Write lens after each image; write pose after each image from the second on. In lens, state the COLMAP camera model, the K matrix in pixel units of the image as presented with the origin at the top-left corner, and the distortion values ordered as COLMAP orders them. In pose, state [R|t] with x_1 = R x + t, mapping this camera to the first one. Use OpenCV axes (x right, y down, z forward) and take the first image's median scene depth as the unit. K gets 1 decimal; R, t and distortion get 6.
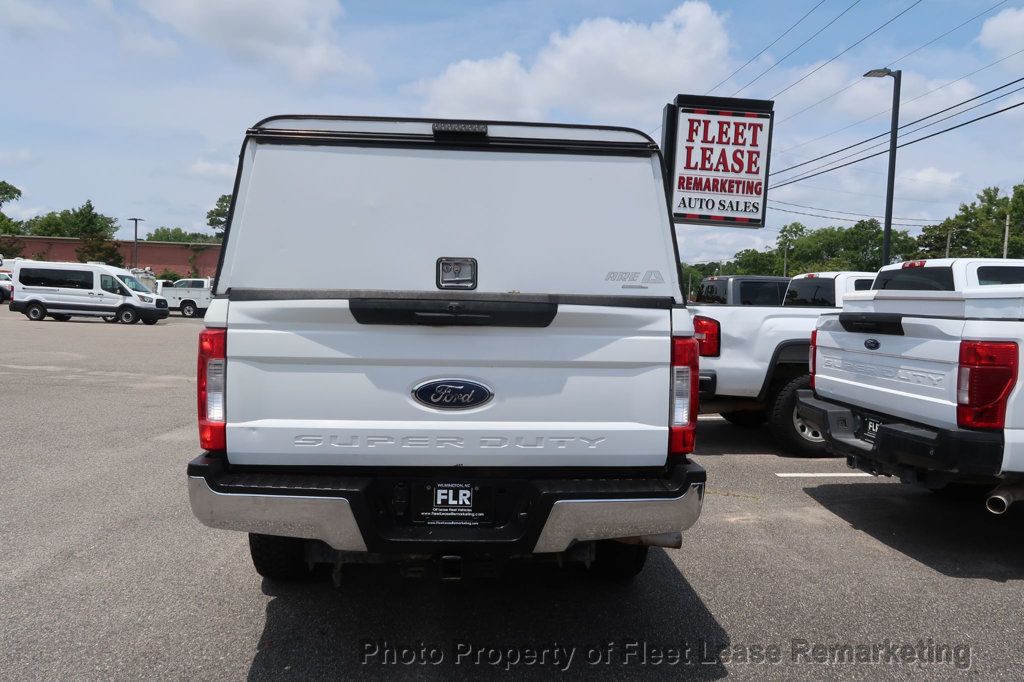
lens RADIAL K [[714.3, 0, 508.3], [0, 714.3, 334.4], [0, 0, 1]] dist [-0.034440, 0.014095]
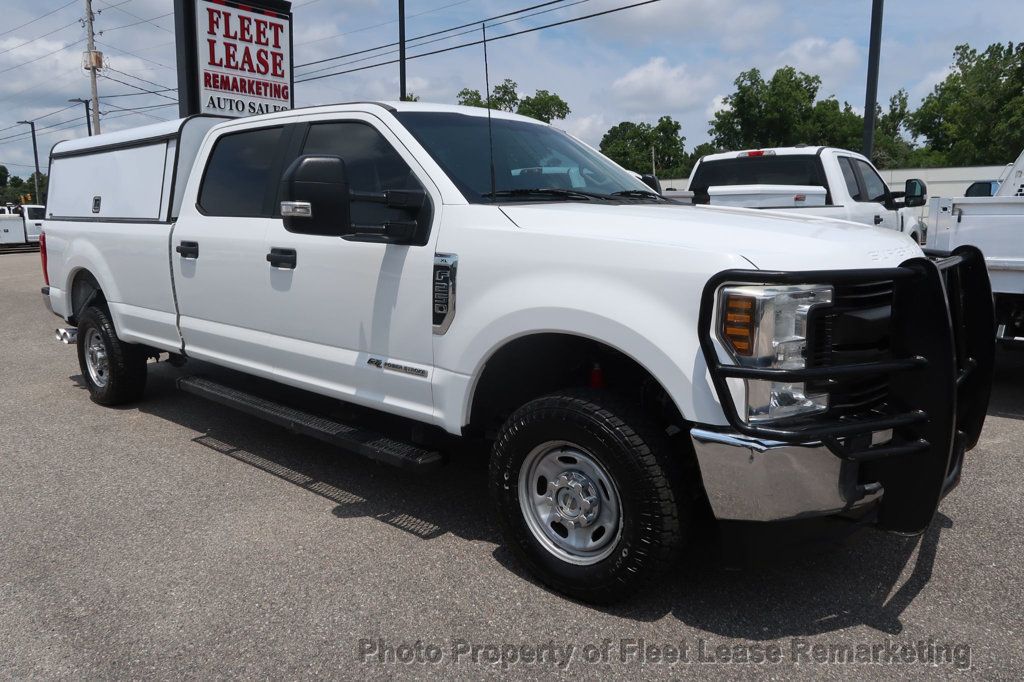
lens RADIAL K [[714.3, 0, 512.9], [0, 714.3, 337.6], [0, 0, 1]] dist [-0.034440, 0.014095]
pose [[0.695388, -0.157785, 0.701099, -0.175087], [0.063857, 0.985306, 0.158411, -0.005064], [-0.715792, -0.065387, 0.695245, 0.062005]]
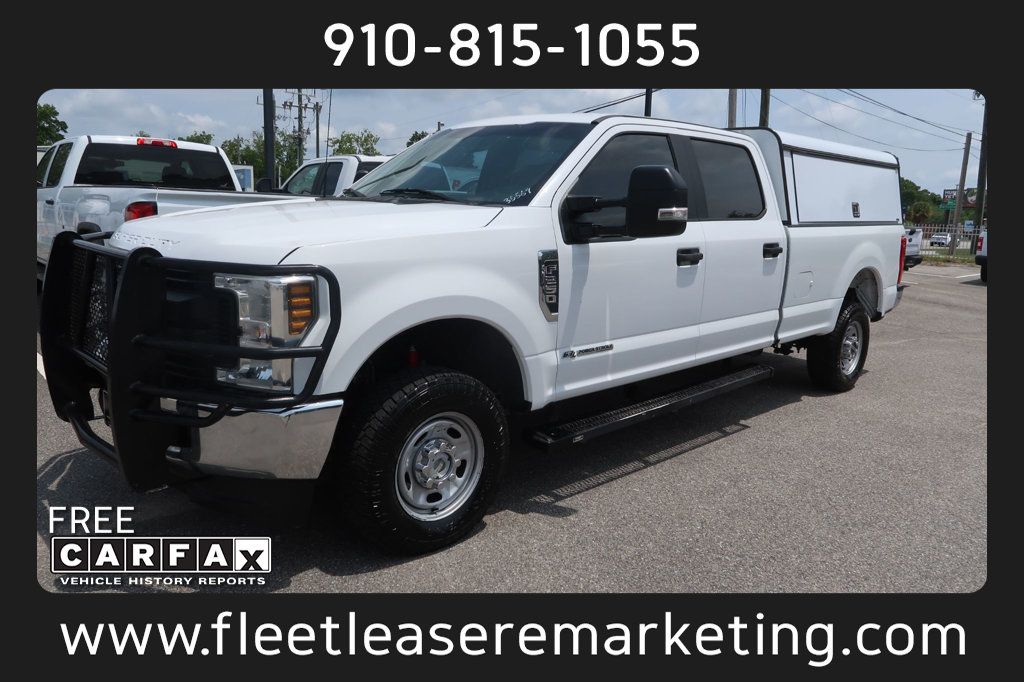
lens RADIAL K [[714.3, 0, 508.0], [0, 714.3, 342.2], [0, 0, 1]] dist [-0.034440, 0.014095]
pose [[-0.638526, -0.188398, 0.746184, -0.234838], [-0.022079, 0.973659, 0.226938, -0.029738], [-0.769284, 0.128431, -0.625866, 0.593809]]
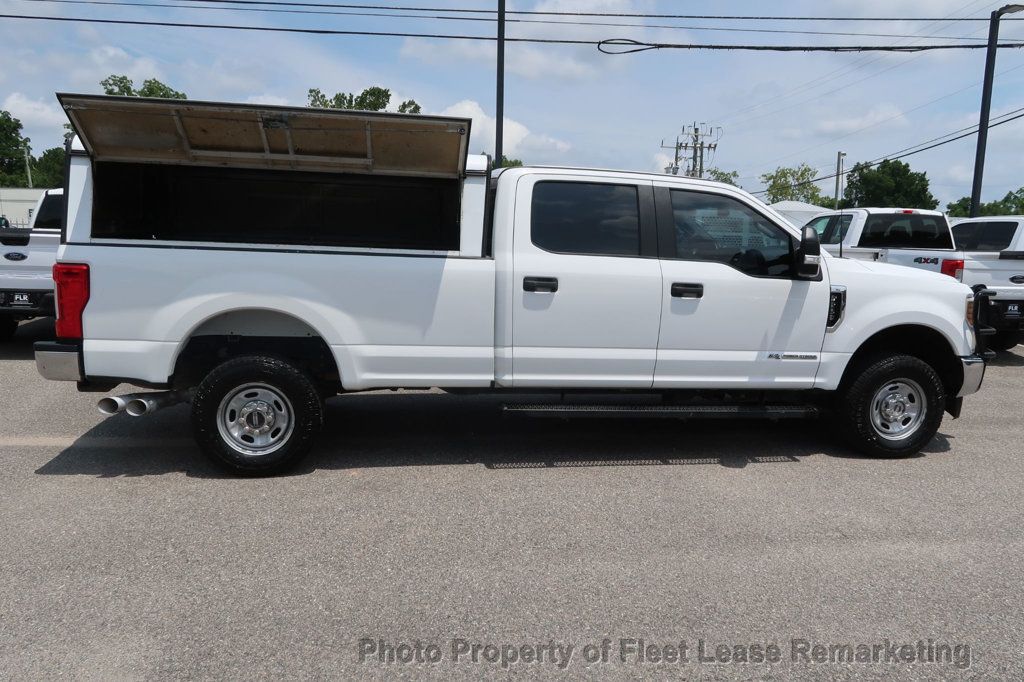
lens RADIAL K [[714.3, 0, 509.1], [0, 714.3, 340.8], [0, 0, 1]] dist [-0.034440, 0.014095]
pose [[-0.090962, -0.175039, 0.980351, -0.347483], [0.015867, 0.984052, 0.177172, -0.031100], [-0.995728, 0.031671, -0.086734, 0.358622]]
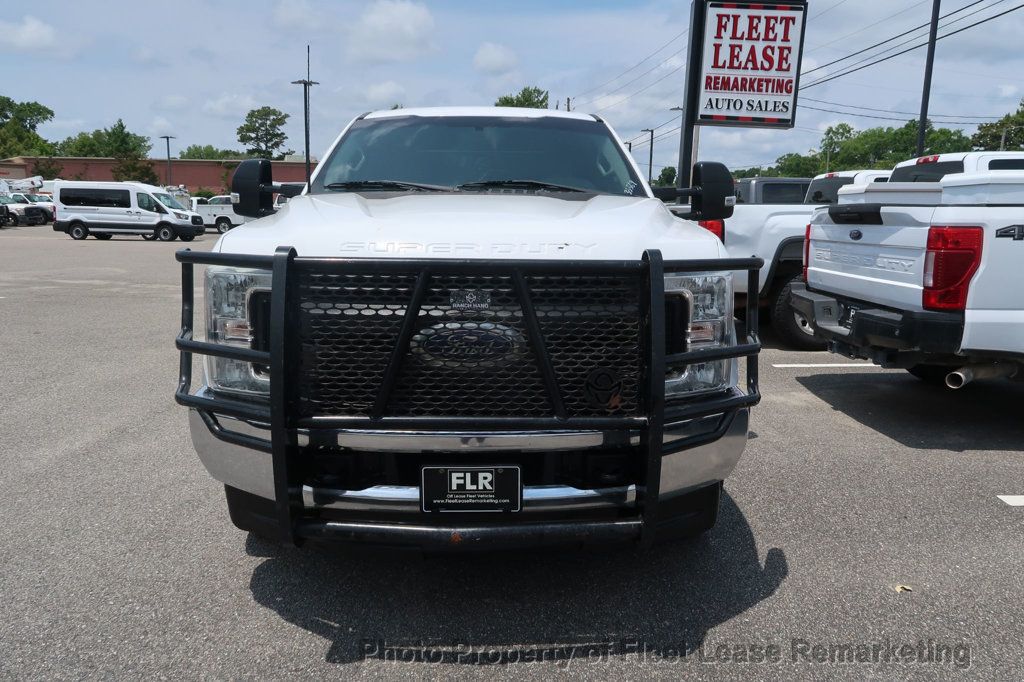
lens RADIAL K [[714.3, 0, 507.3], [0, 714.3, 338.3], [0, 0, 1]] dist [-0.034440, 0.014095]
pose [[0.998587, -0.011314, -0.051915, 0.014512], [0.017801, 0.991838, 0.126256, 0.006514], [0.050063, -0.127002, 0.990638, -0.020715]]
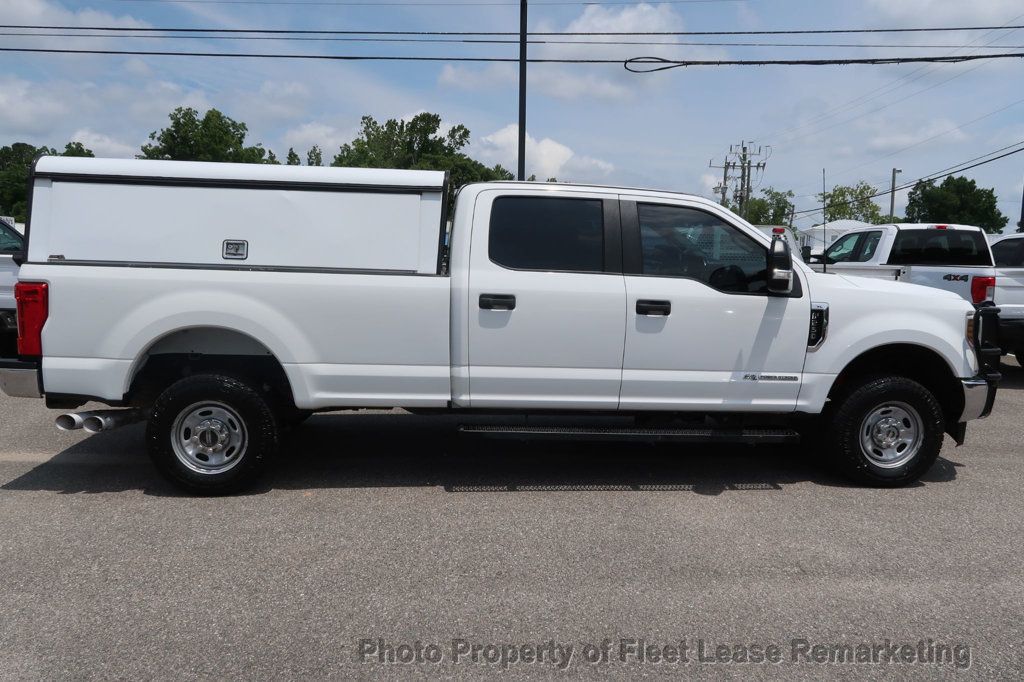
lens RADIAL K [[714.3, 0, 510.0], [0, 714.3, 340.5], [0, 0, 1]] dist [-0.034440, 0.014095]
pose [[-0.018108, -0.144850, 0.989288, -0.341777], [0.025657, 0.989057, 0.145285, -0.027940], [-0.999507, 0.028013, -0.014194, 0.321203]]
